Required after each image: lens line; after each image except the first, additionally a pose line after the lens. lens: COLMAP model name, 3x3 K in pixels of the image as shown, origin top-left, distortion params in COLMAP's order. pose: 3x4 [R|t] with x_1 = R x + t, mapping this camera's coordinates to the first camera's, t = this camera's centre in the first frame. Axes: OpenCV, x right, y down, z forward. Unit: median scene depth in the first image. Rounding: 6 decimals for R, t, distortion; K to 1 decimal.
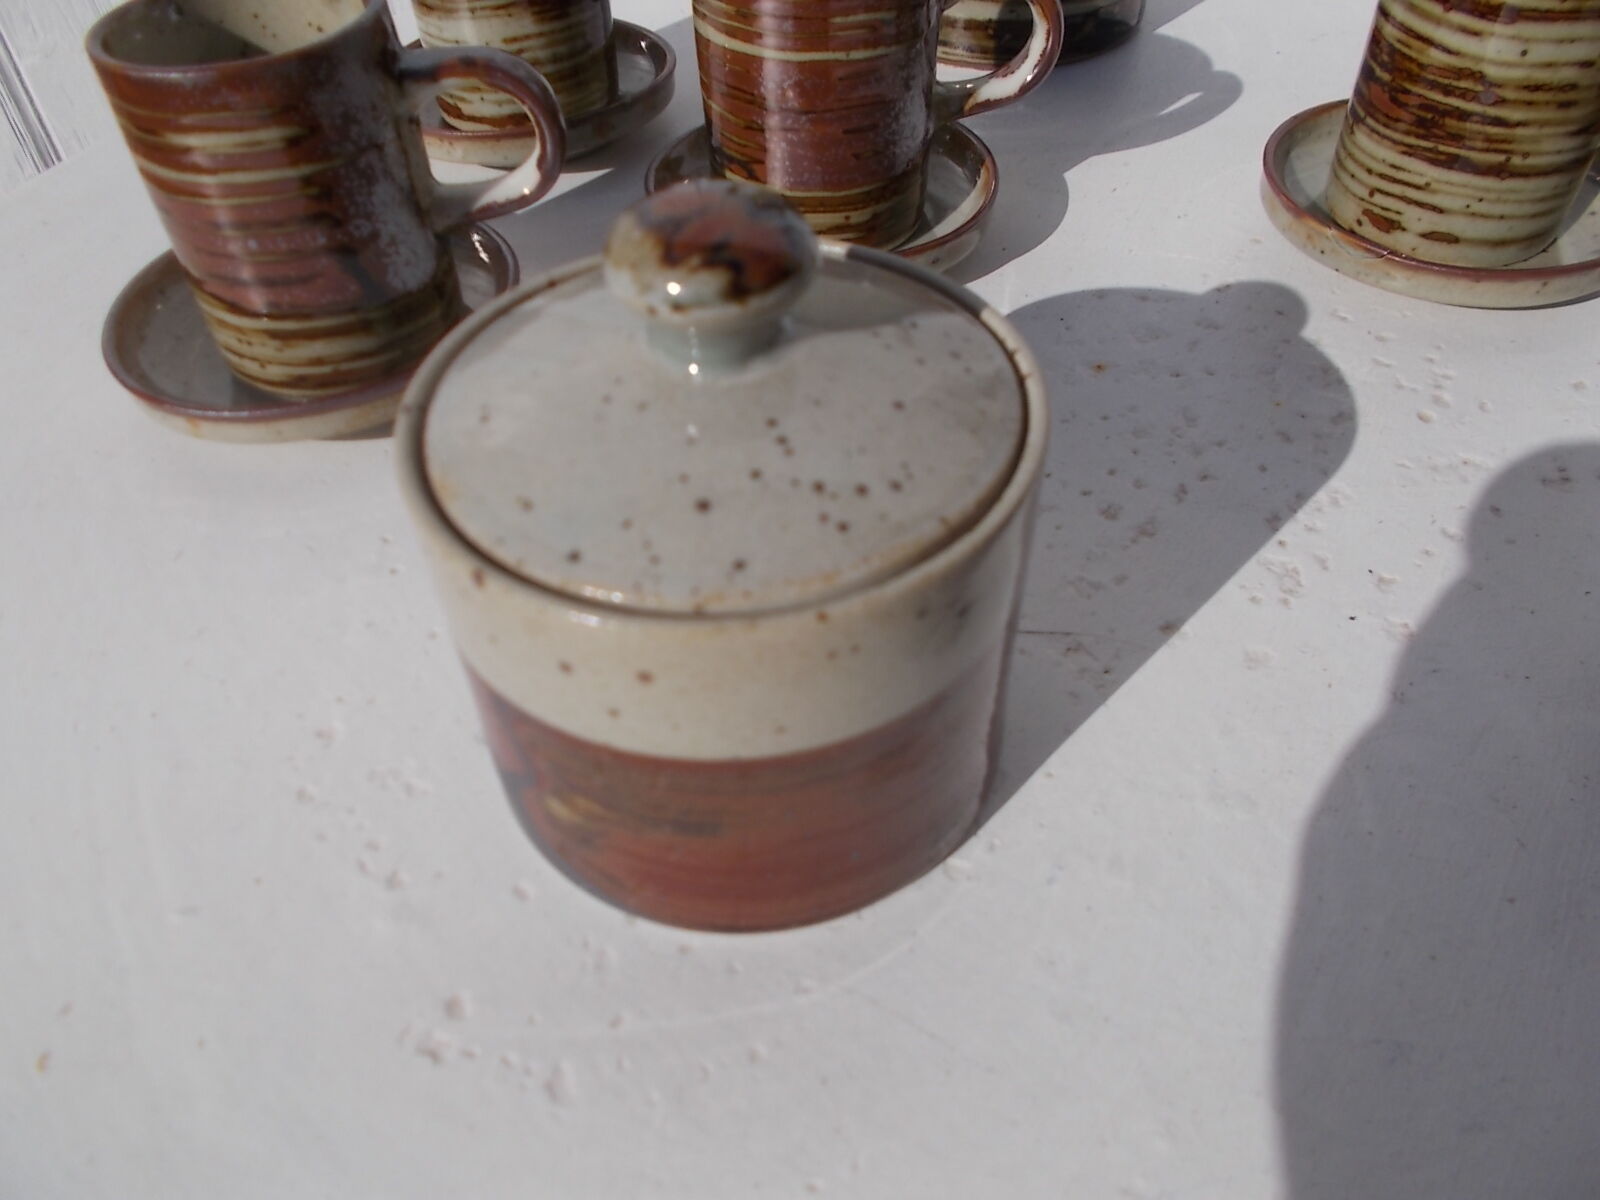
lens RADIAL K [[1208.1, 0, 802.7], [0, 1208.1, 601.0], [0, 0, 1]] dist [0.024131, -0.034003]
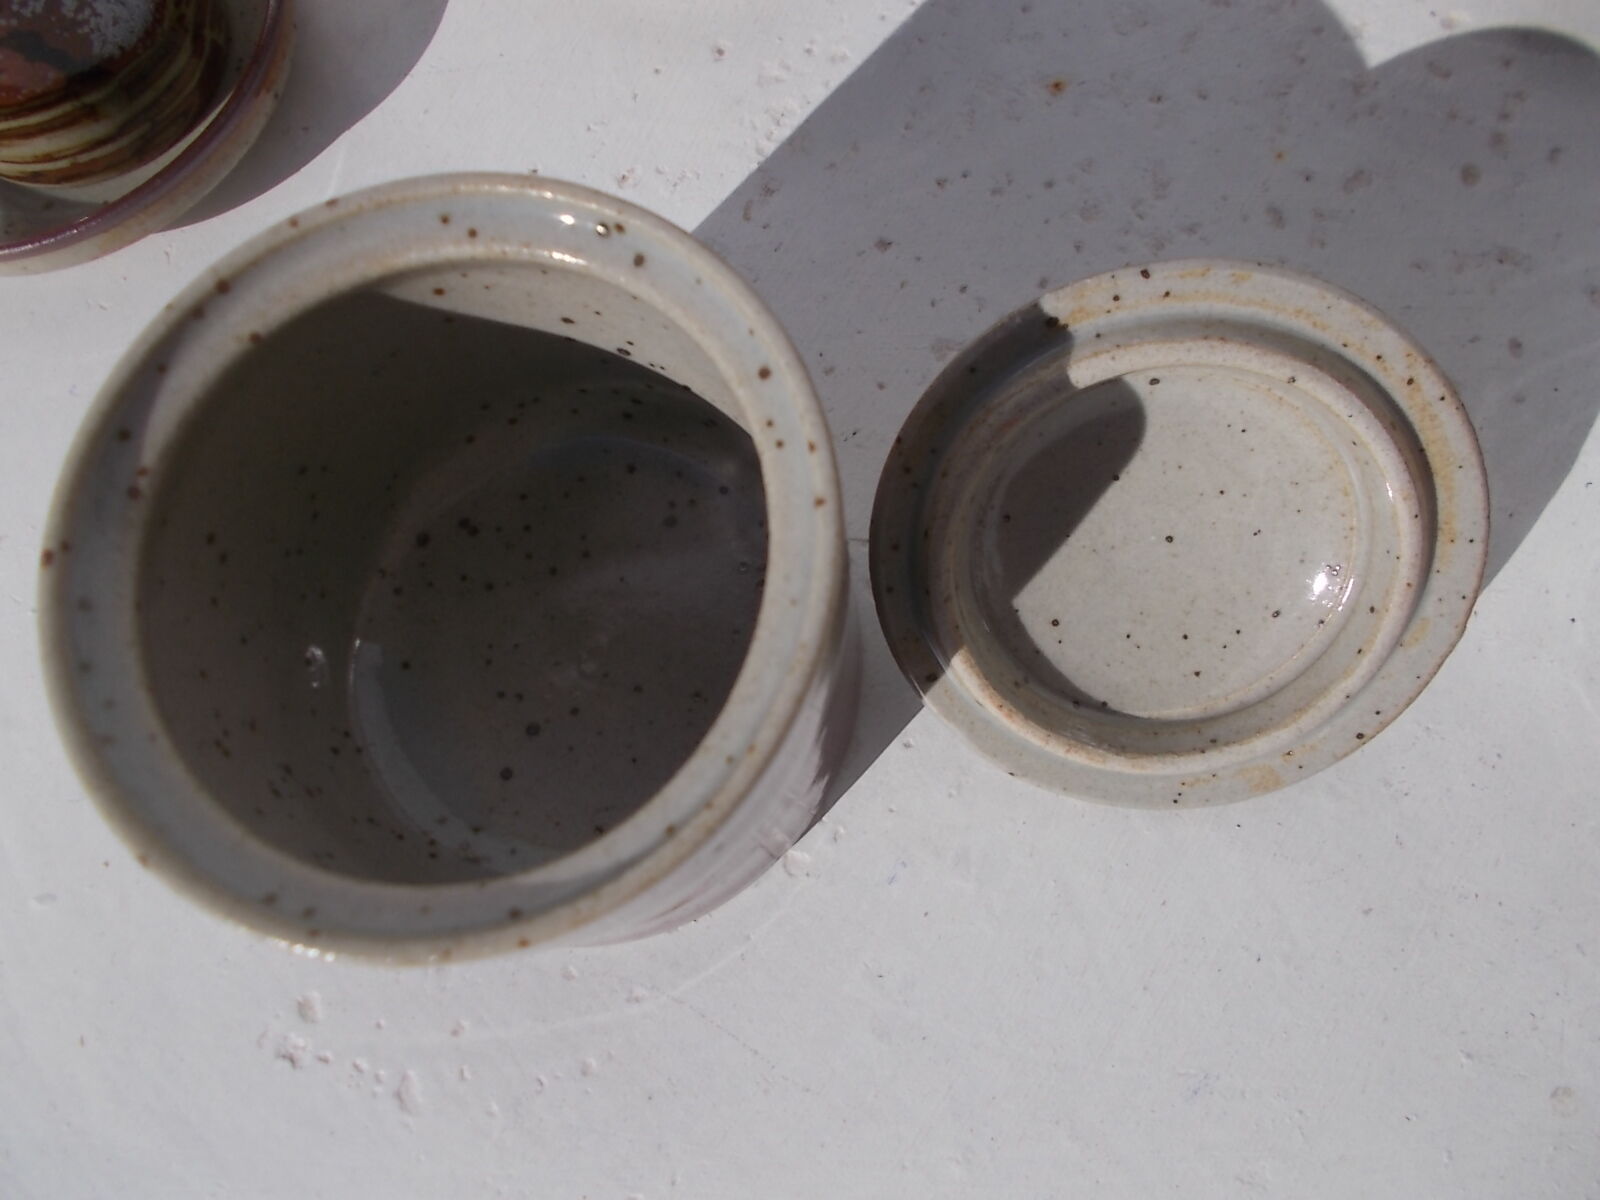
lens RADIAL K [[1208.1, 0, 786.1], [0, 1208.1, 600.4], [0, 0, 1]] dist [0.024131, -0.034003]
pose [[0.998226, -0.007330, -0.059078, 0.139807], [0.035481, 0.870116, 0.491569, -0.345284], [0.047801, -0.492793, 0.868833, 0.204910]]
